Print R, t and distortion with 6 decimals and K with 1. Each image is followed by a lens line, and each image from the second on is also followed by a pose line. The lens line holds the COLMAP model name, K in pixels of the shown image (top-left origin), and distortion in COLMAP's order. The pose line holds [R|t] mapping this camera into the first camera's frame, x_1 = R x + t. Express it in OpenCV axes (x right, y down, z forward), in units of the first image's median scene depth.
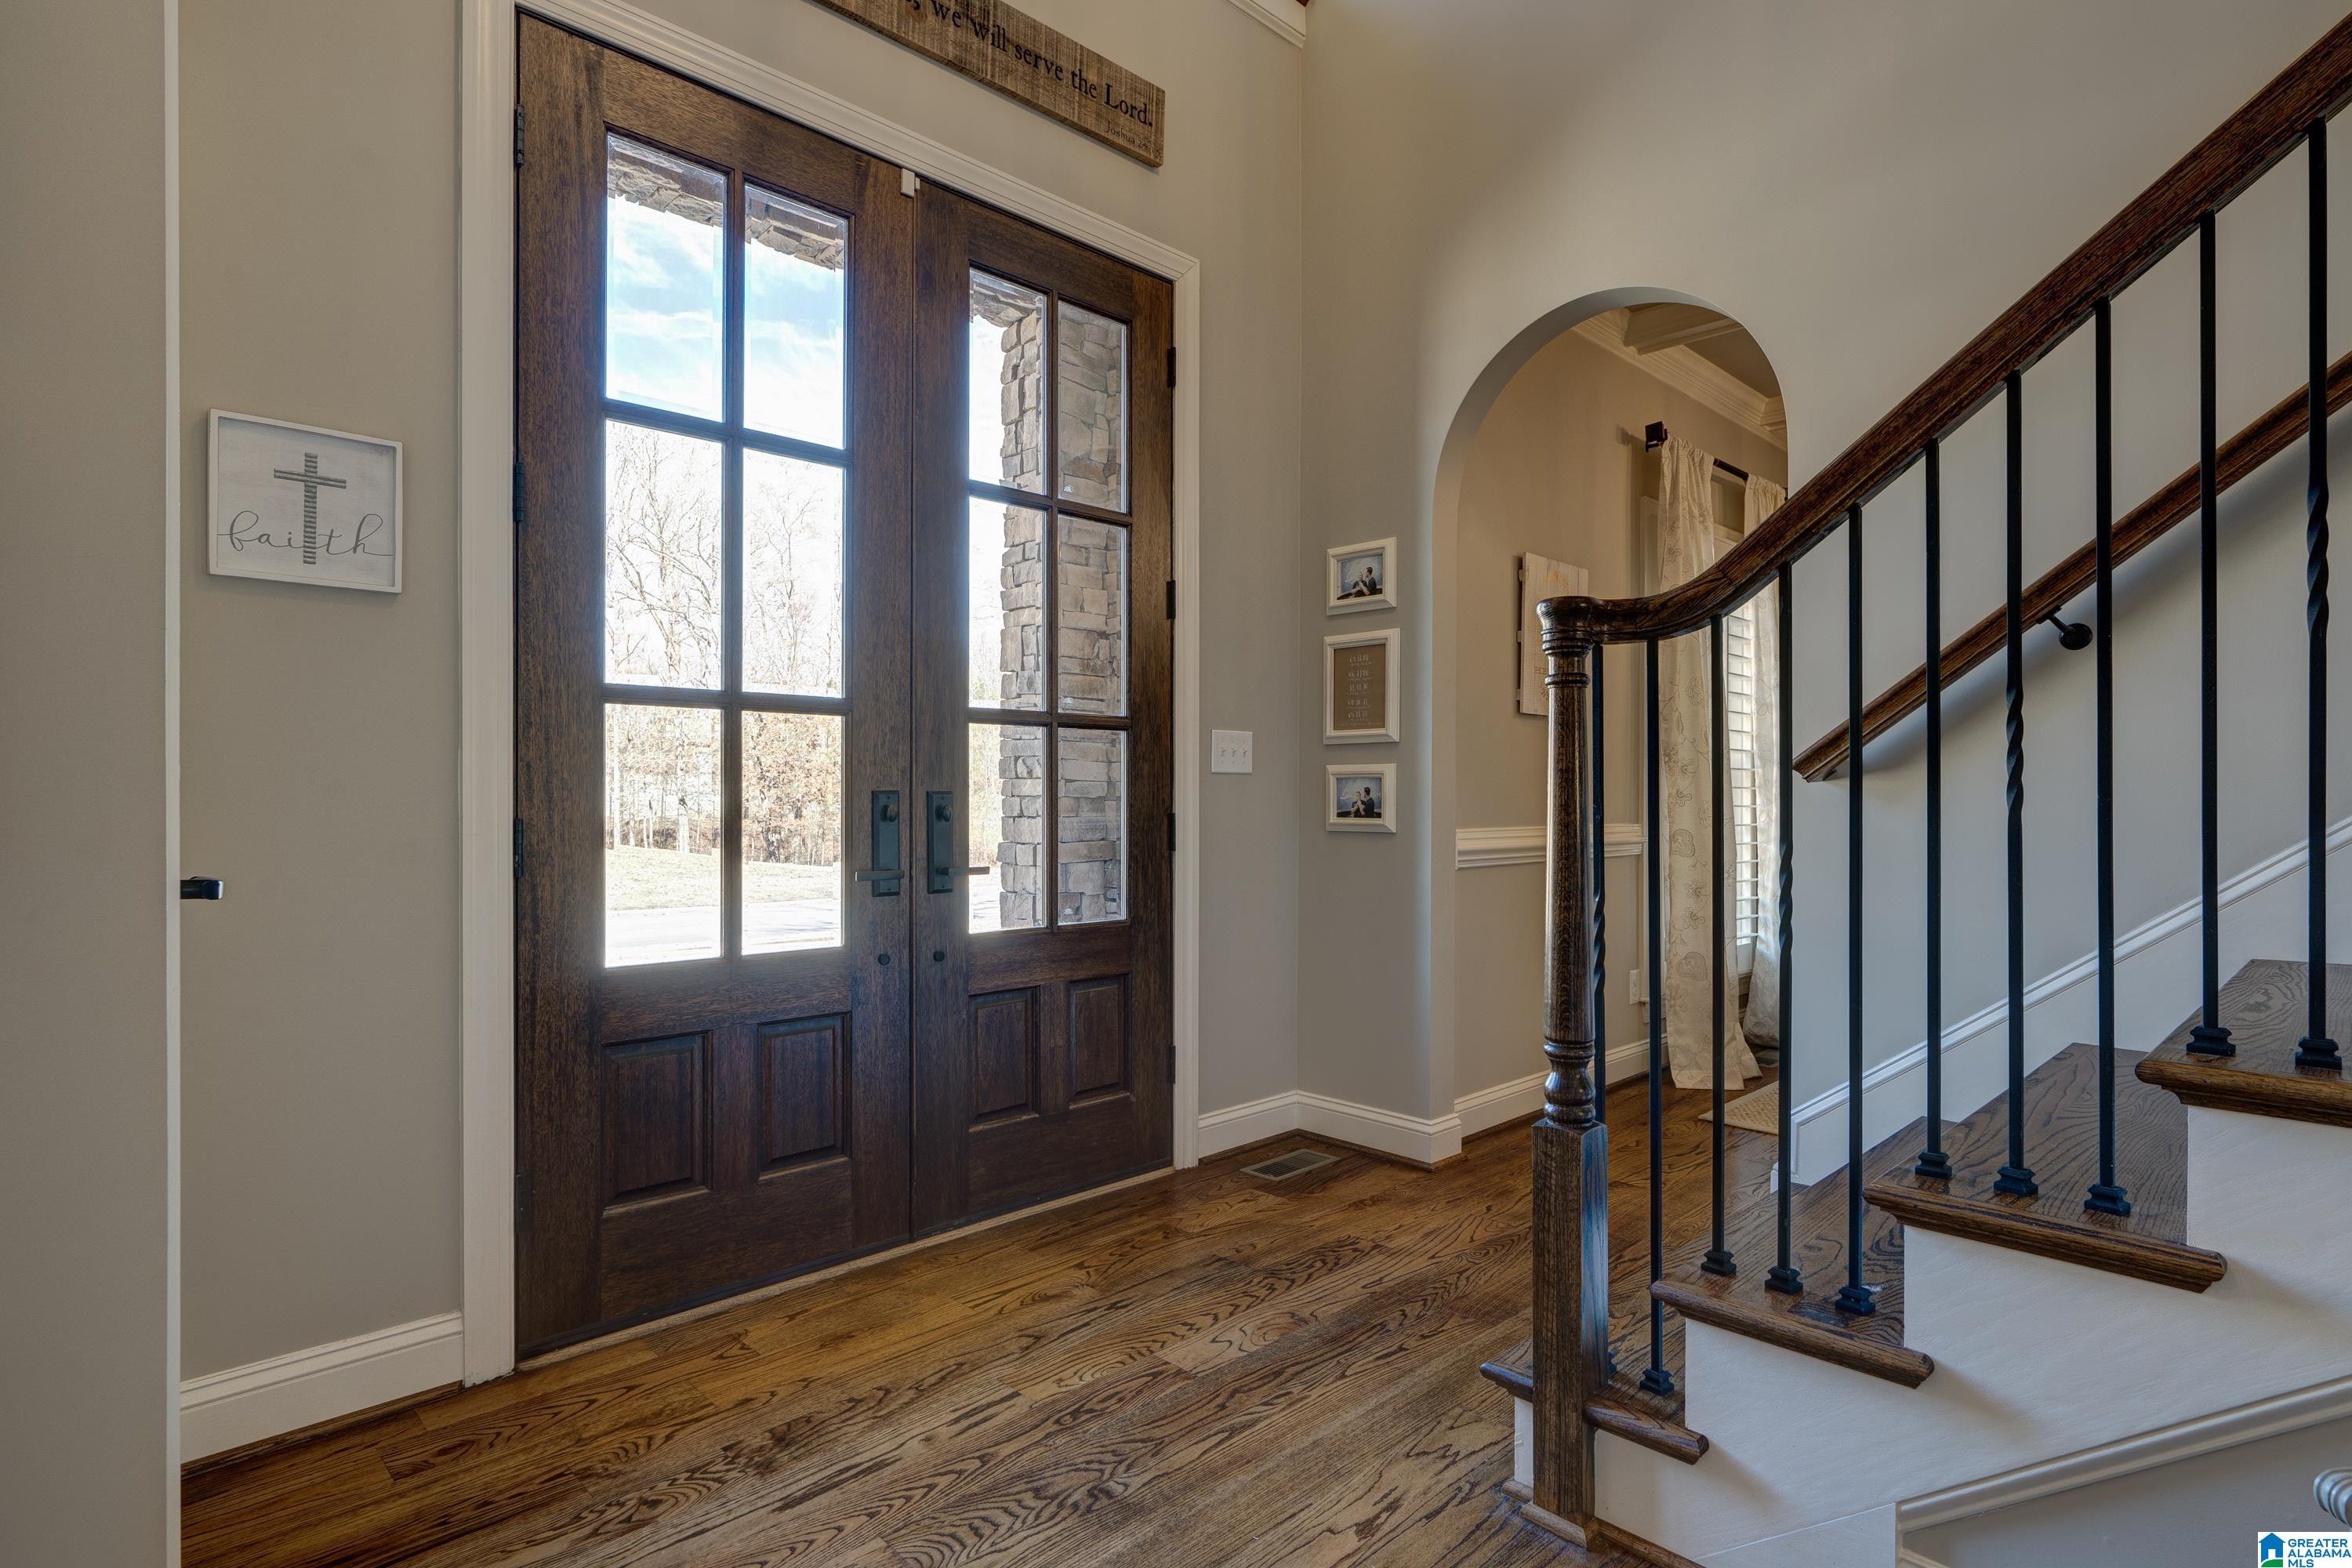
lens RADIAL K [[1194.2, 0, 1179.9], [0, 1194.2, 789.0], [0, 0, 1]] dist [-0.004411, 0.002701]
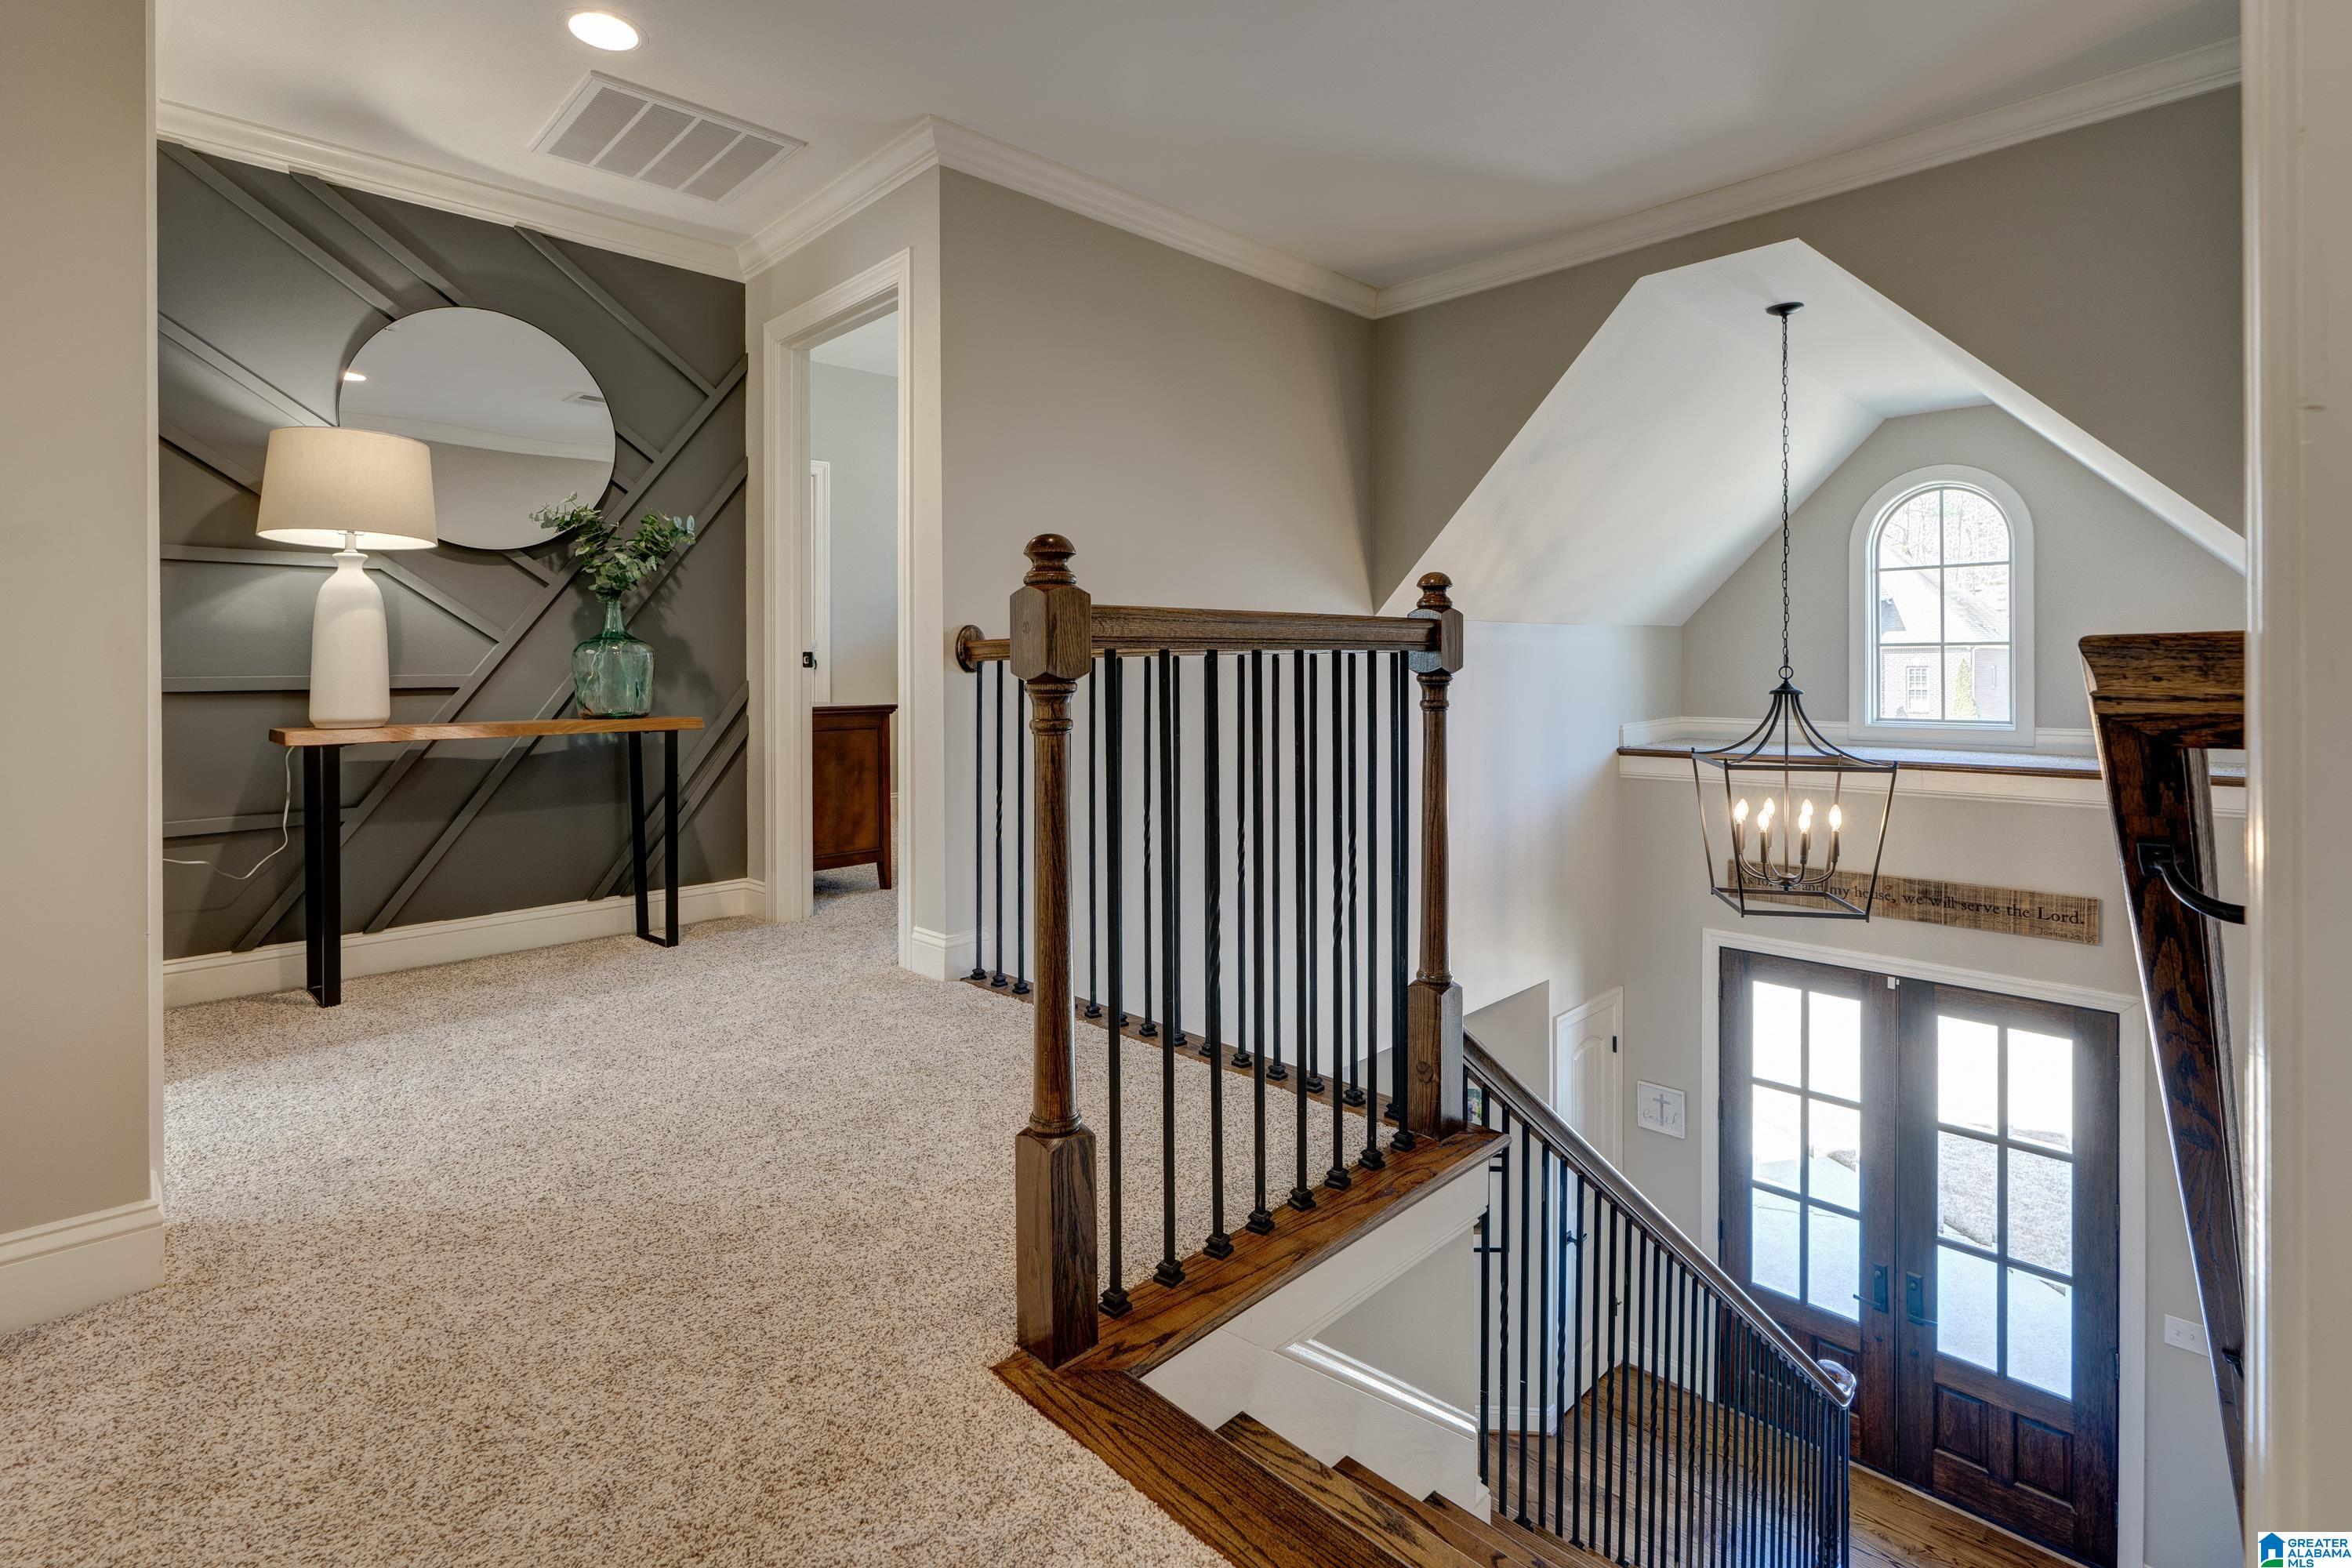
lens RADIAL K [[1126.3, 0, 1163.1], [0, 1126.3, 681.0], [0, 0, 1]] dist [-0.002027, -0.000585]
pose [[-0.011644, -0.006856, -0.999909, 1.911057], [-0.005868, 0.999960, -0.006788, -1.084561], [0.999915, 0.005788, -0.011684, -0.304235]]
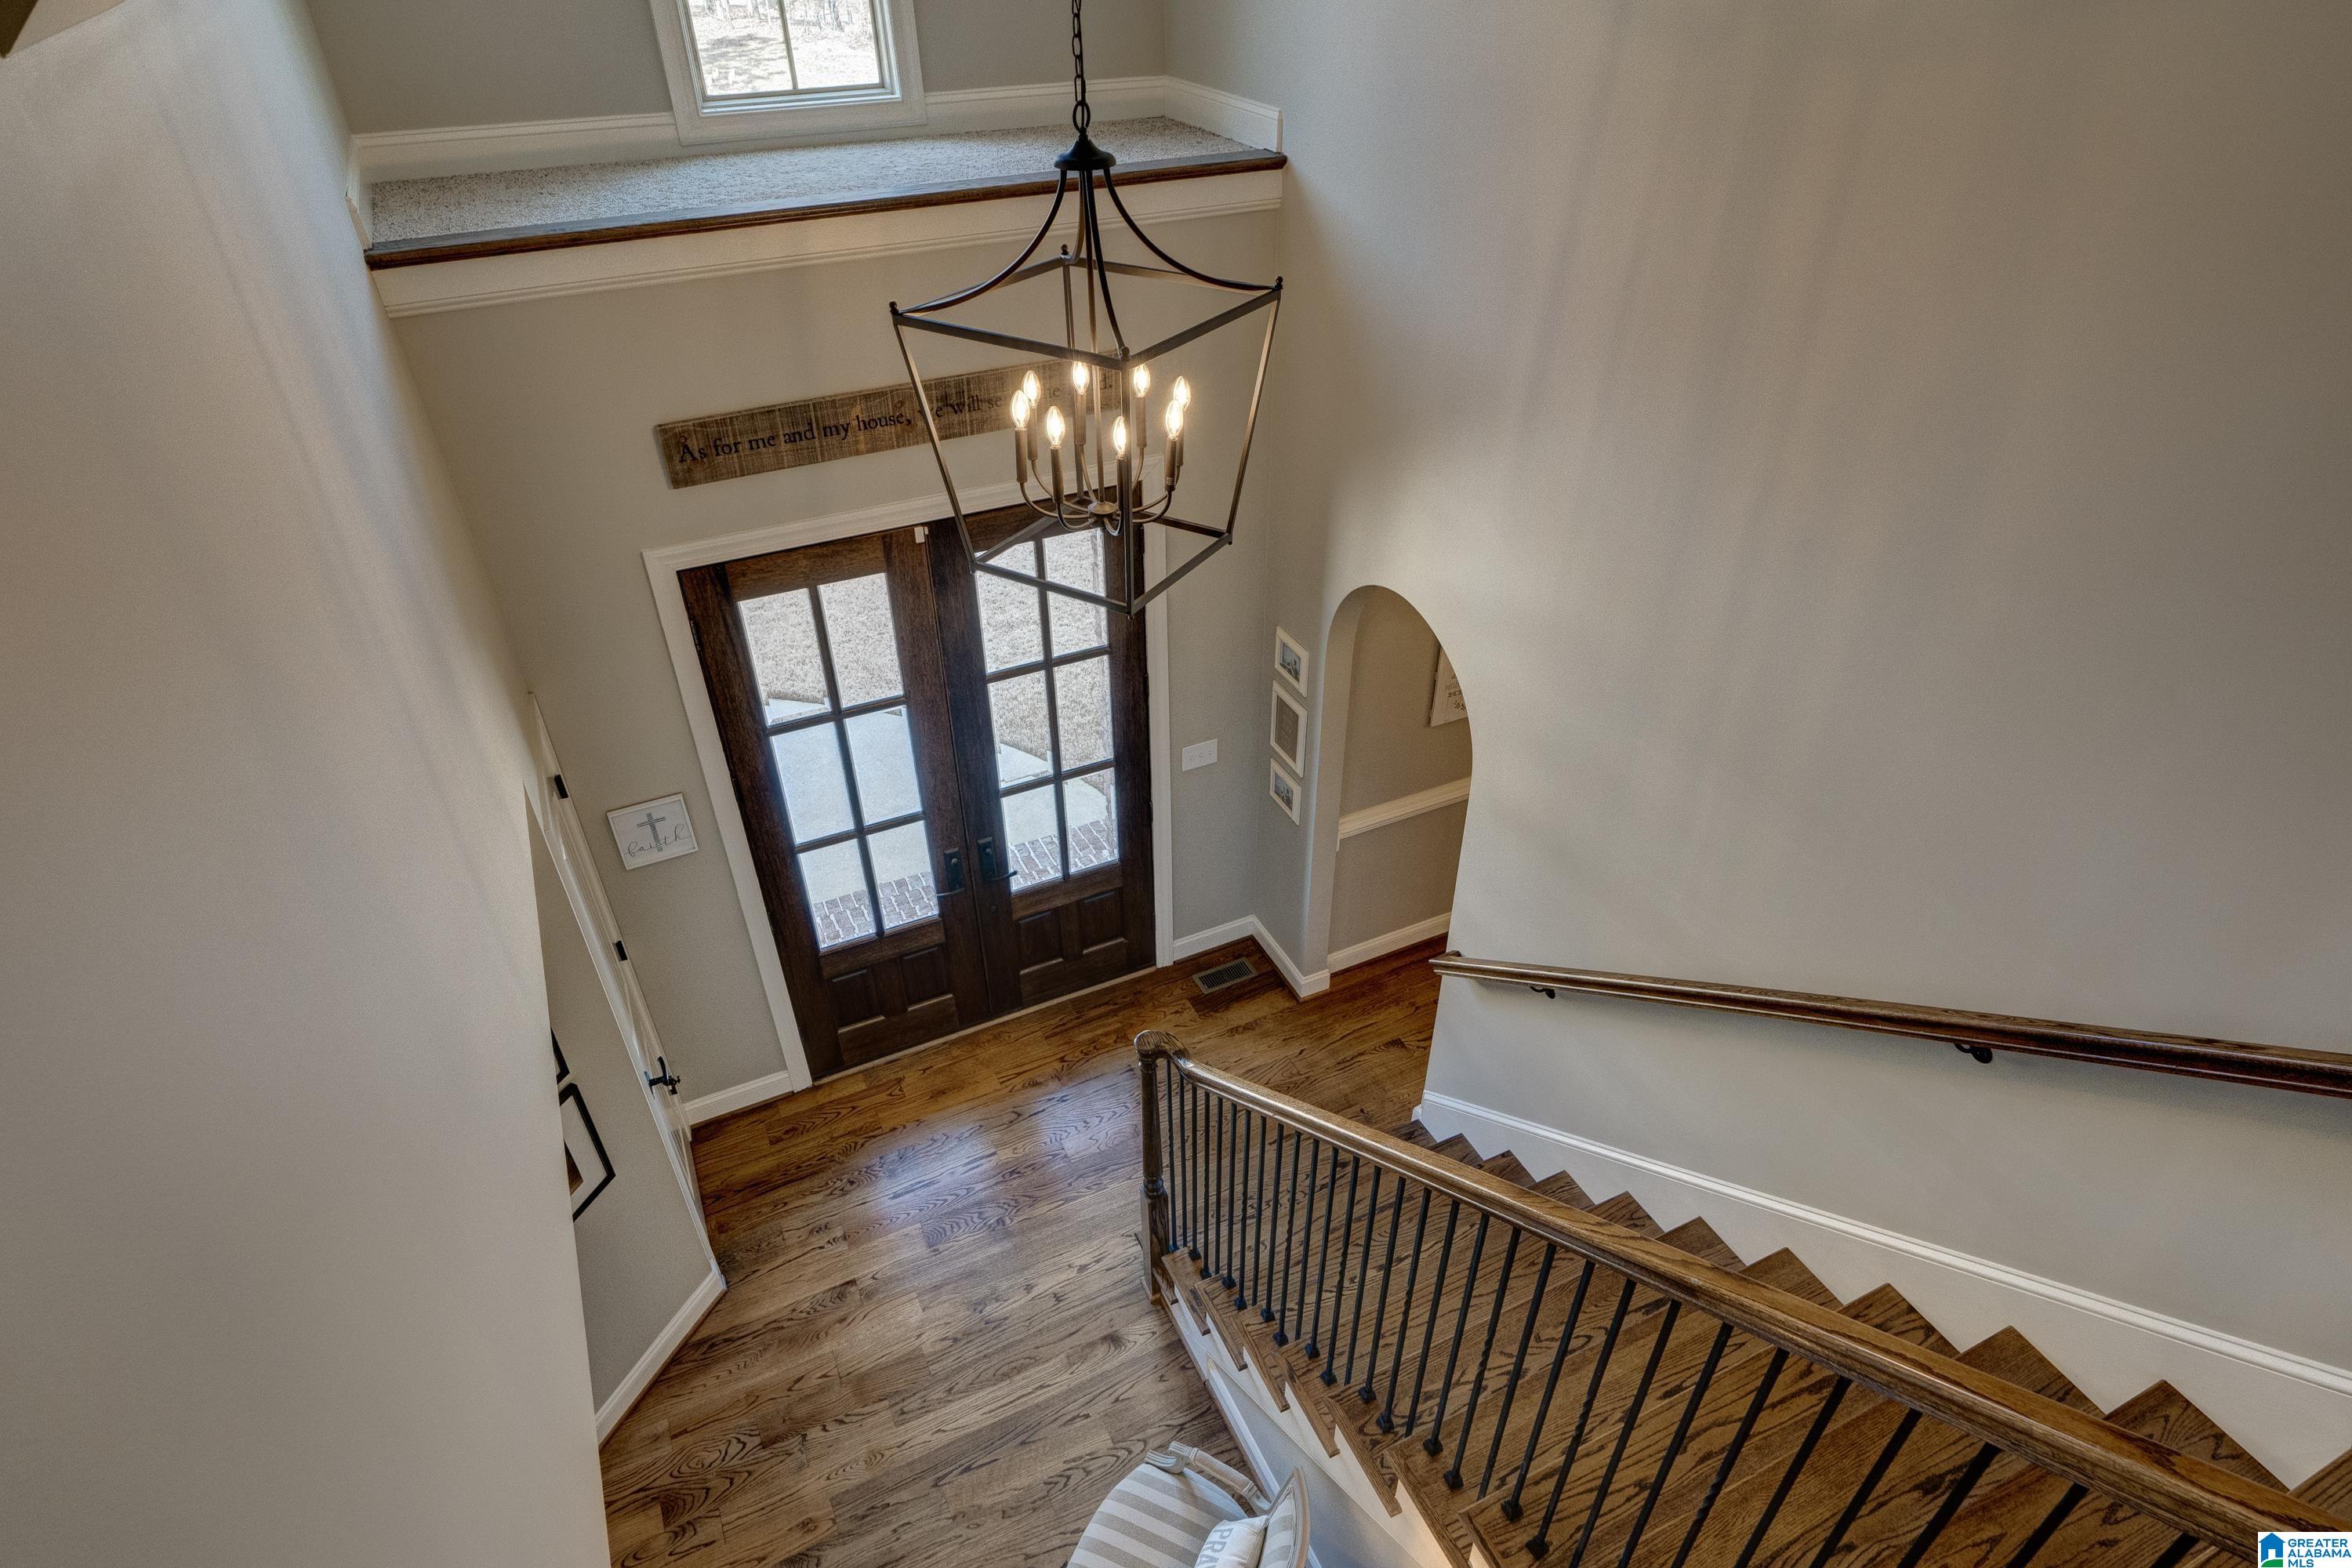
lens RADIAL K [[1289.7, 0, 1172.3], [0, 1289.7, 782.6], [0, 0, 1]] dist [0.002559, -0.000147]
pose [[0.946576, 0.174055, -0.271476, 0.615583], [0.017391, 0.813057, 0.581925, -1.272300], [0.322012, -0.555557, 0.766593, -0.359799]]
